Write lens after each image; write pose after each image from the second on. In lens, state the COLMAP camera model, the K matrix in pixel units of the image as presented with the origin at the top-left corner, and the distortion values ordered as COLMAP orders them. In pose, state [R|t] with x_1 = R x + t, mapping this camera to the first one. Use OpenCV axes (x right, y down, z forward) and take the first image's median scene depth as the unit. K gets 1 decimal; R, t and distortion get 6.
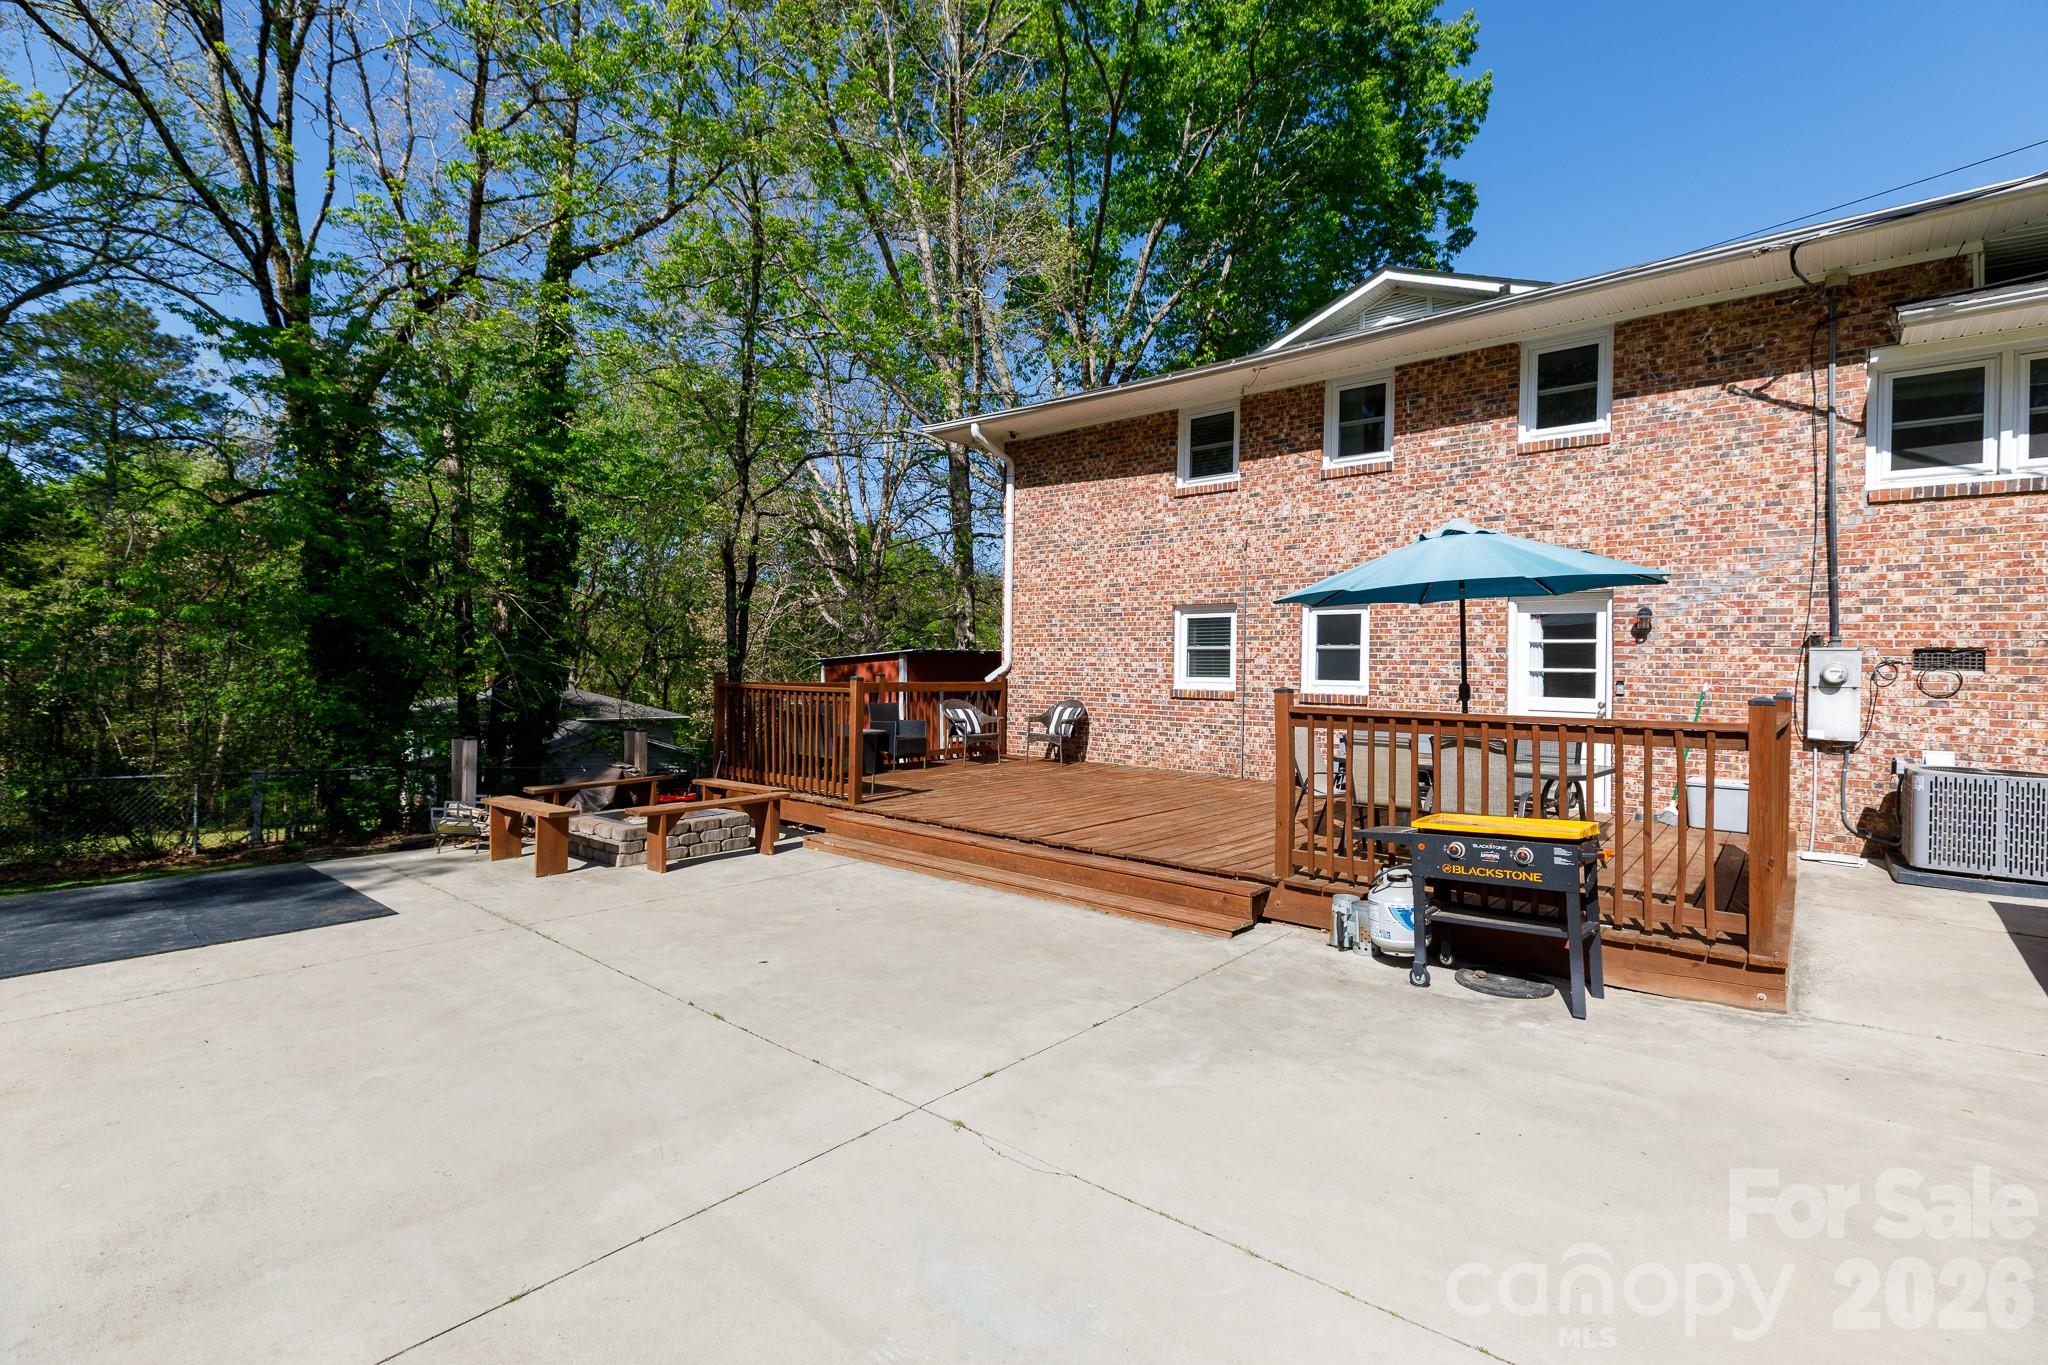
lens RADIAL K [[910.6, 0, 1008.5], [0, 910.6, 668.6], [0, 0, 1]] dist [0.005805, 0.000257]
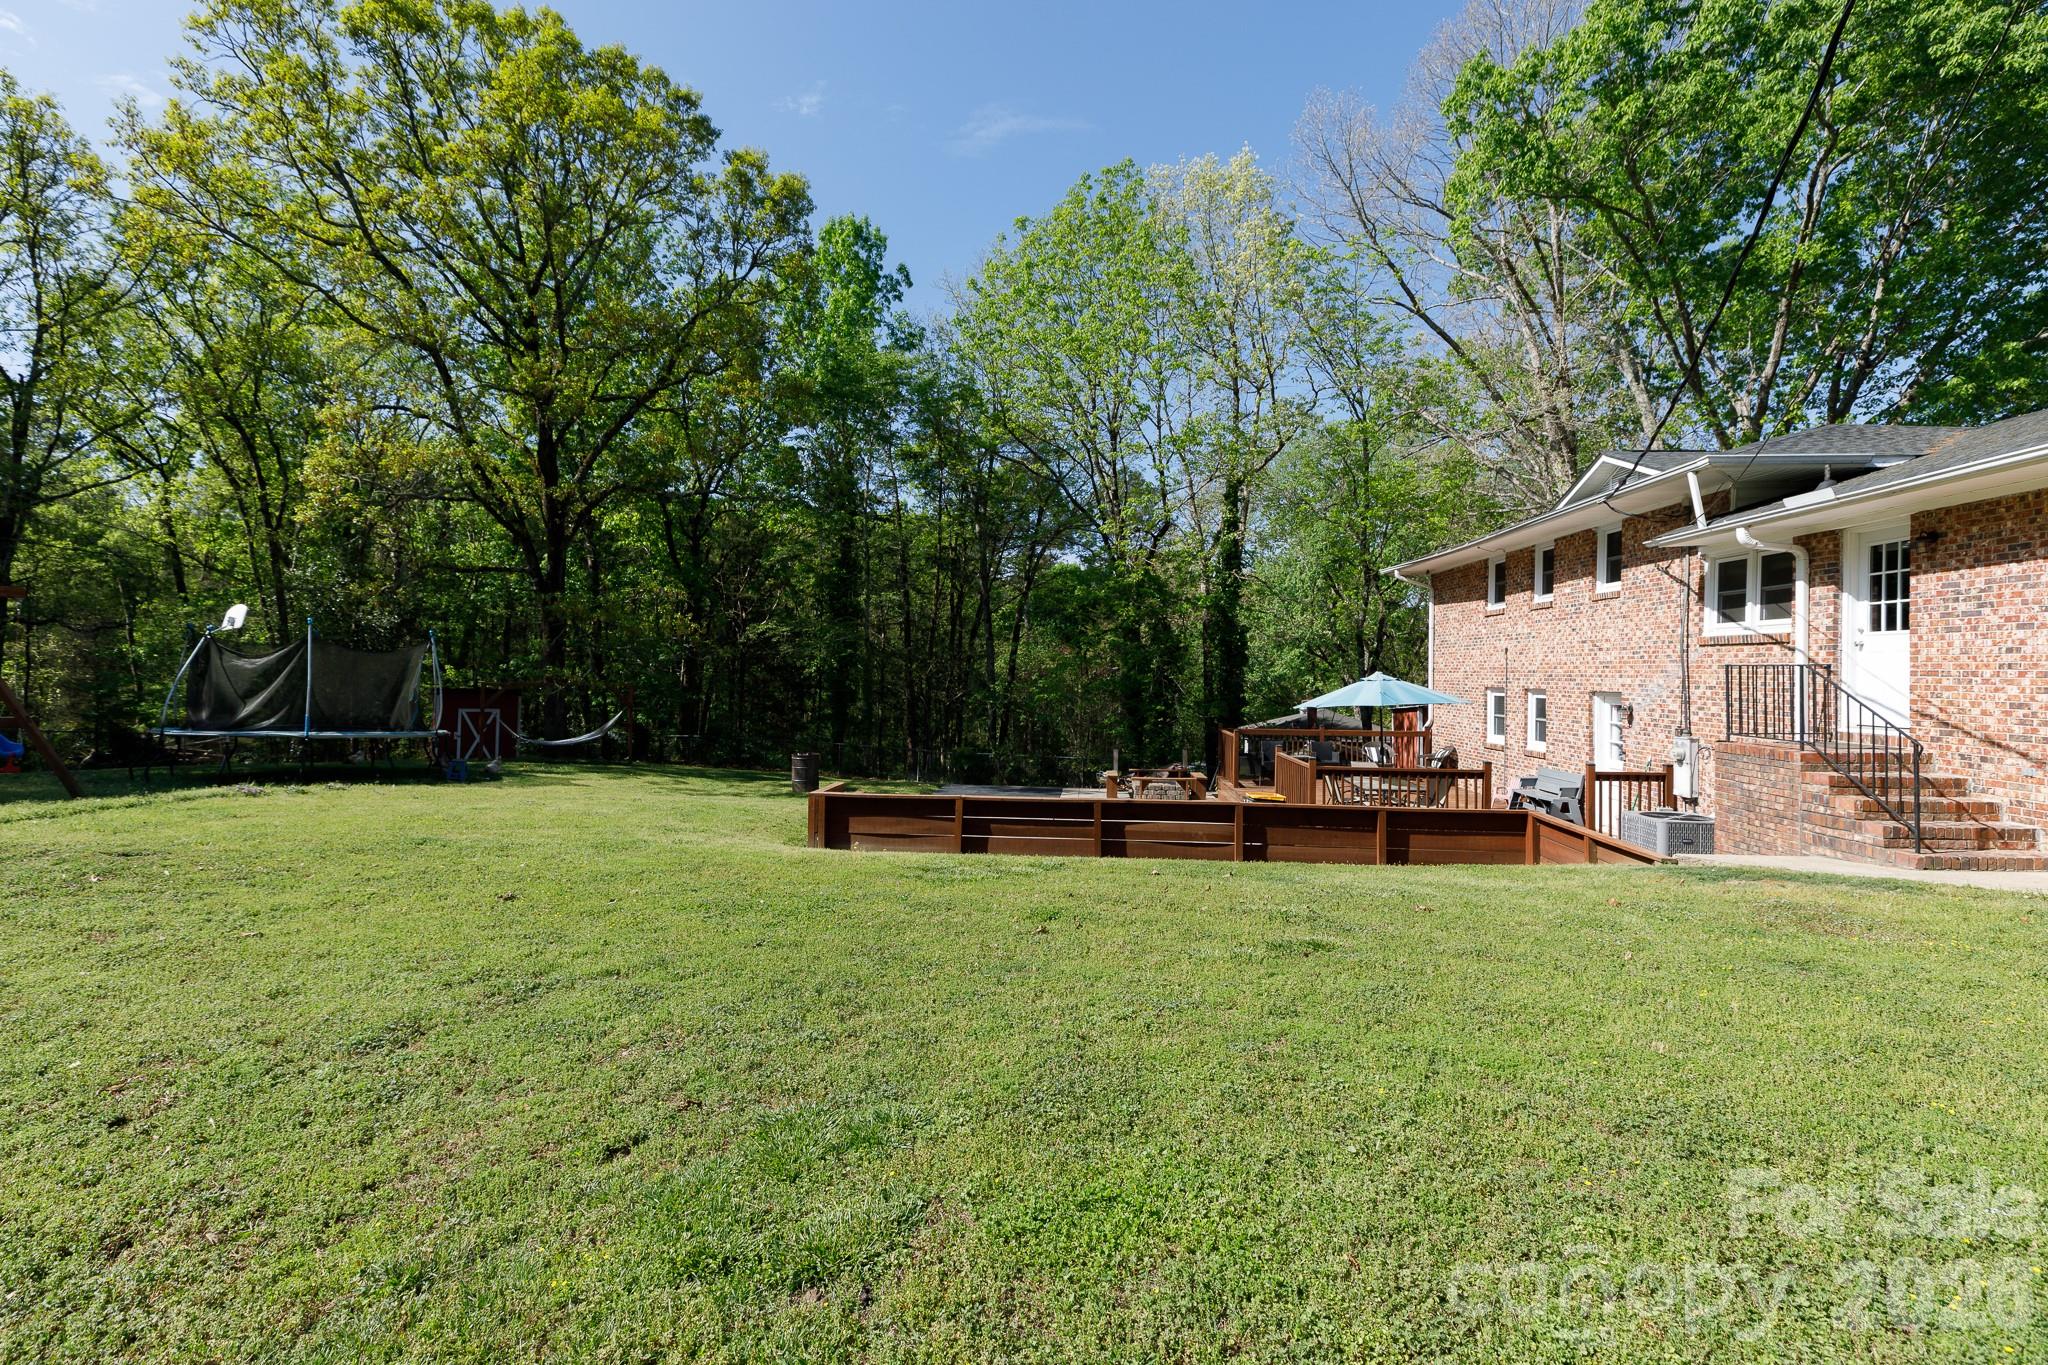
lens RADIAL K [[910.6, 0, 1049.6], [0, 910.6, 711.0], [0, 0, 1]] dist [0.005805, 0.000257]
pose [[0.615494, 0.019277, -0.787906, 1.025508], [0.003439, 0.999626, 0.027143, -0.078898], [0.788134, -0.019416, 0.615197, -0.573257]]
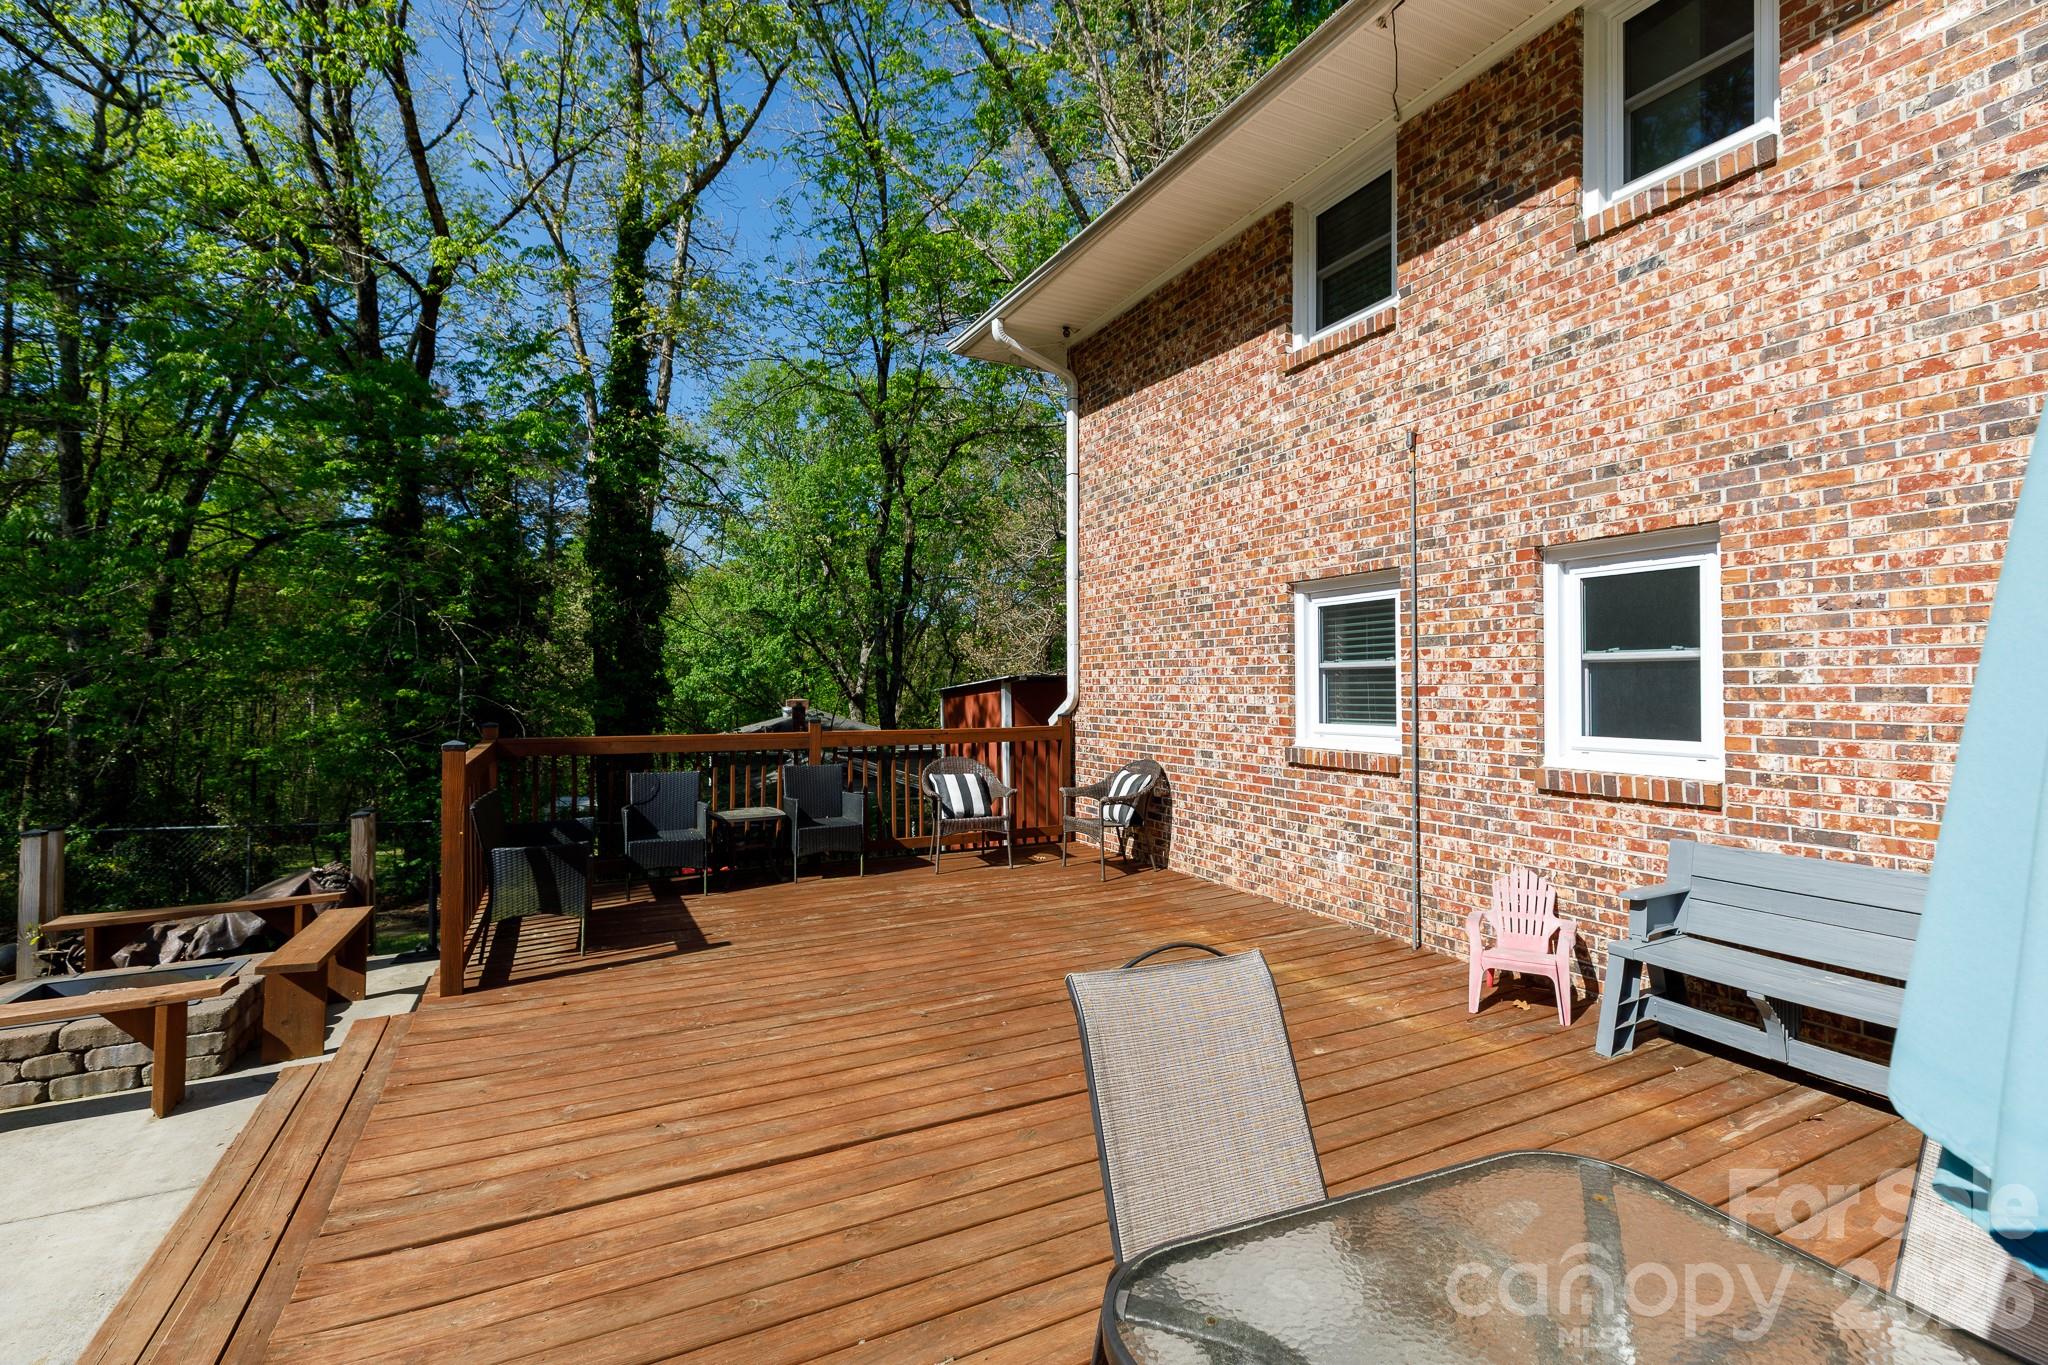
lens RADIAL K [[910.6, 0, 1018.6], [0, 910.6, 671.8], [0, 0, 1]] dist [0.005805, 0.000257]
pose [[0.926512, -0.023406, -0.375536, 0.251455], [0.015463, 0.999589, -0.024151, -0.010324], [0.375947, 0.016570, 0.926493, 0.509705]]
